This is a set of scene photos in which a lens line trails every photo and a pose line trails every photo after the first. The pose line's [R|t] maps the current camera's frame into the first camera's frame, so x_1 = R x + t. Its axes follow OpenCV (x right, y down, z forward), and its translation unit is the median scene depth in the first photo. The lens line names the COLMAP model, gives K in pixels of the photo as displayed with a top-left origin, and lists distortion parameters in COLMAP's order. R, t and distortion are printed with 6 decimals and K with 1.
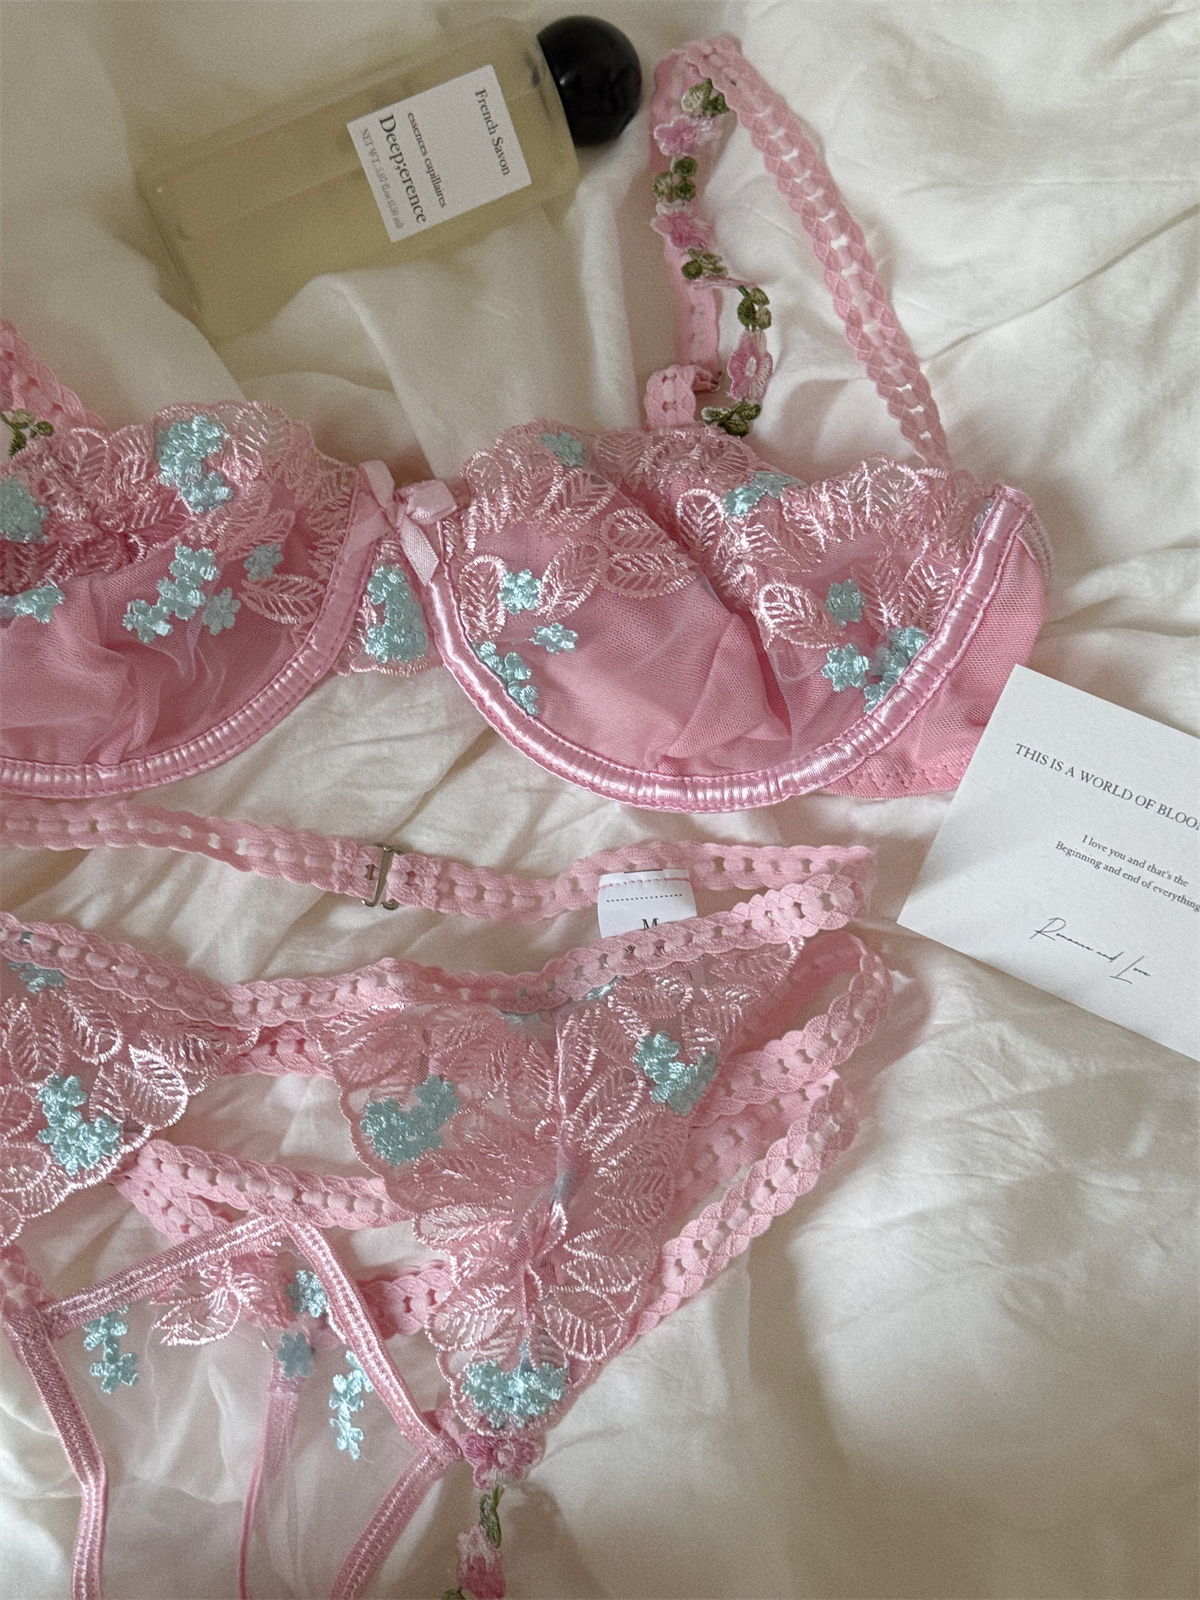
lens RADIAL K [[1867.7, 0, 606.1], [0, 1867.7, 822.5], [0, 0, 1]] dist [0.199164, -0.451152]
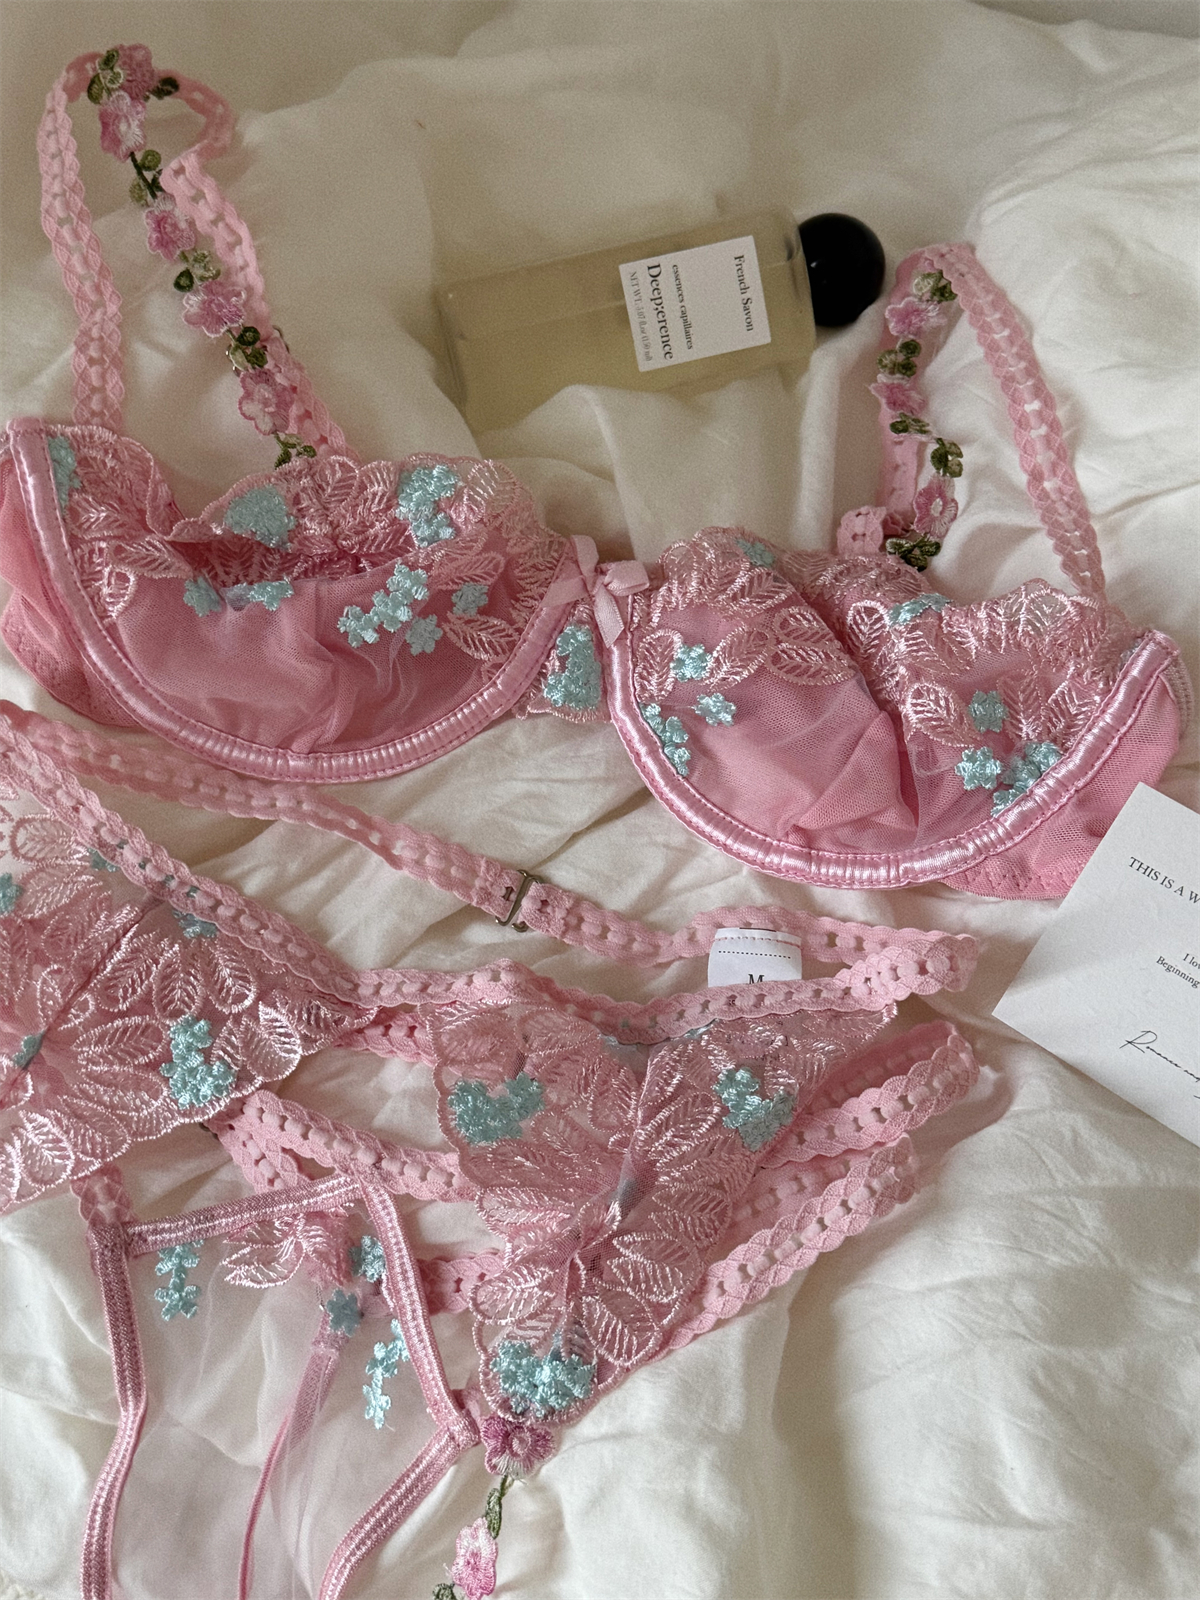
lens RADIAL K [[1858.3, 0, 611.7], [0, 1858.3, 798.0], [0, 0, 1]] dist [0.189302, -0.375359]
pose [[0.977389, 0.162185, -0.135672, 0.070607], [-0.186190, 0.964231, -0.188657, 0.170003], [0.100222, 0.209652, 0.972626, -0.044874]]
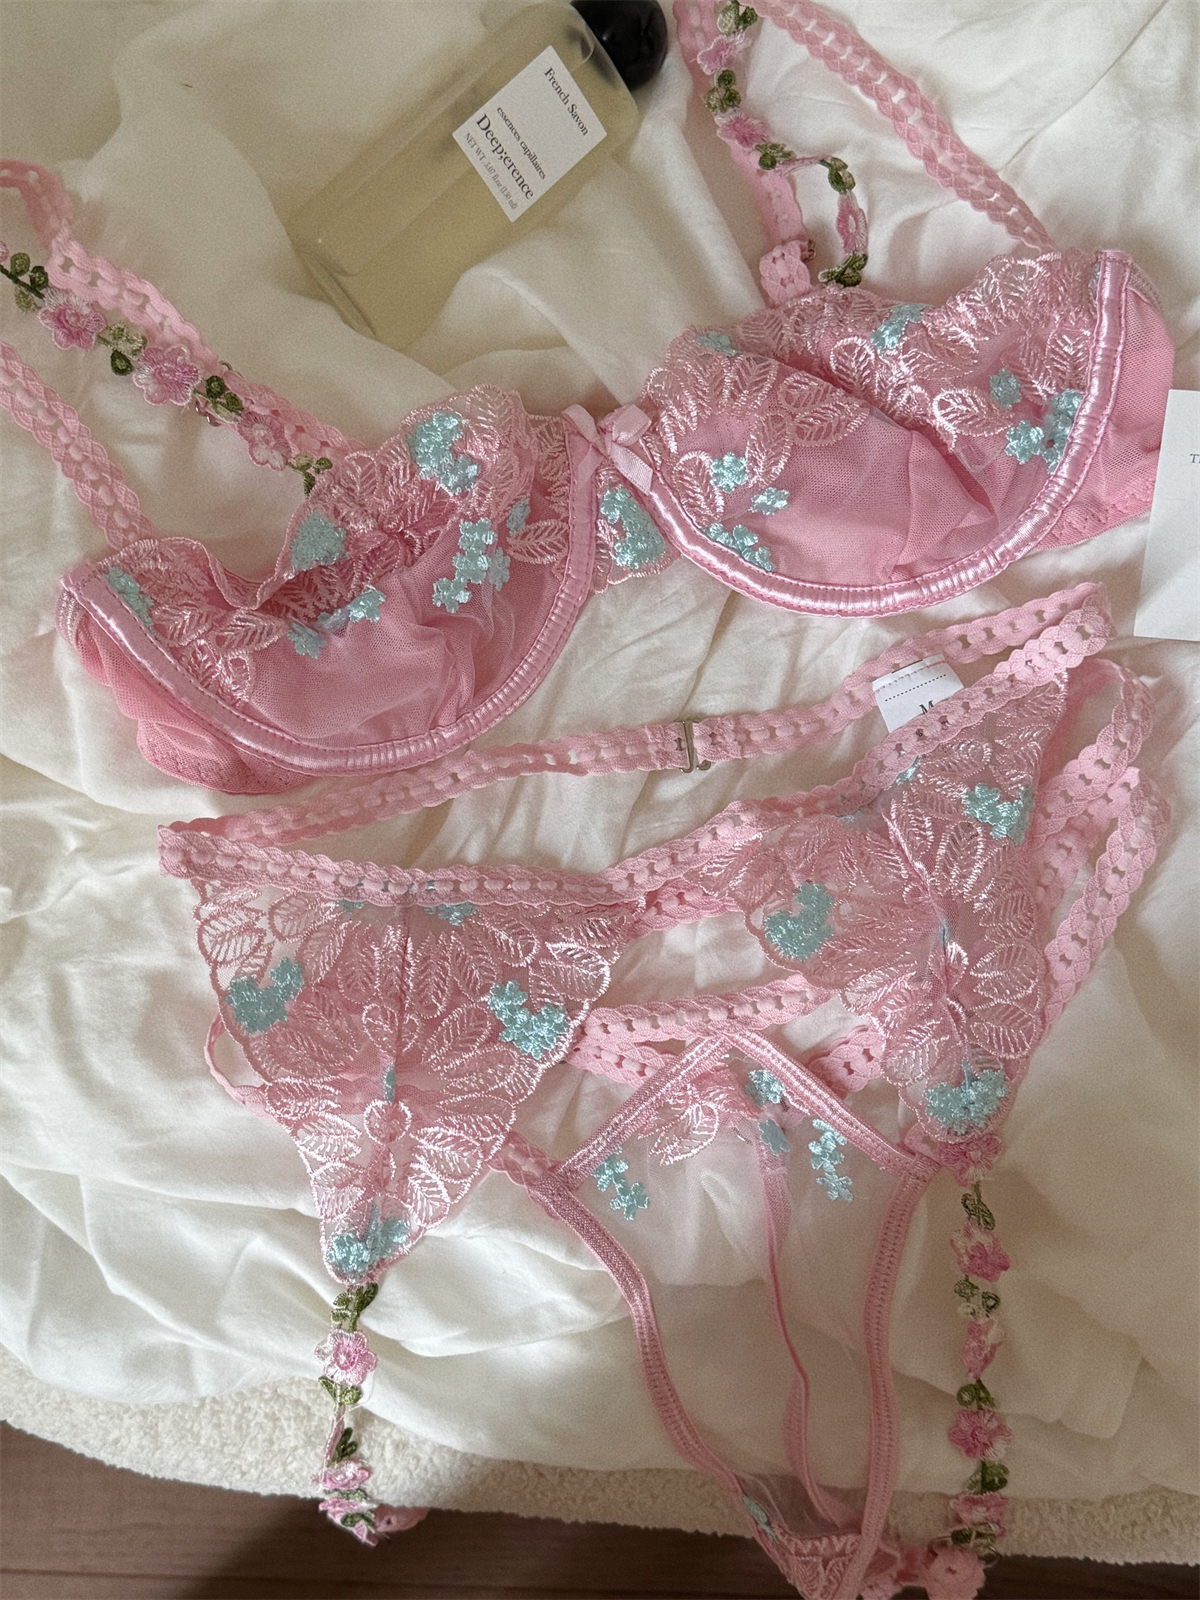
lens RADIAL K [[1858.3, 0, 611.7], [0, 1858.3, 798.0], [0, 0, 1]] dist [0.189302, -0.375359]
pose [[0.947197, -0.319408, 0.028208, -0.216968], [0.318643, 0.947446, 0.028490, 0.012062], [-0.035826, -0.017997, 0.999196, -0.162756]]
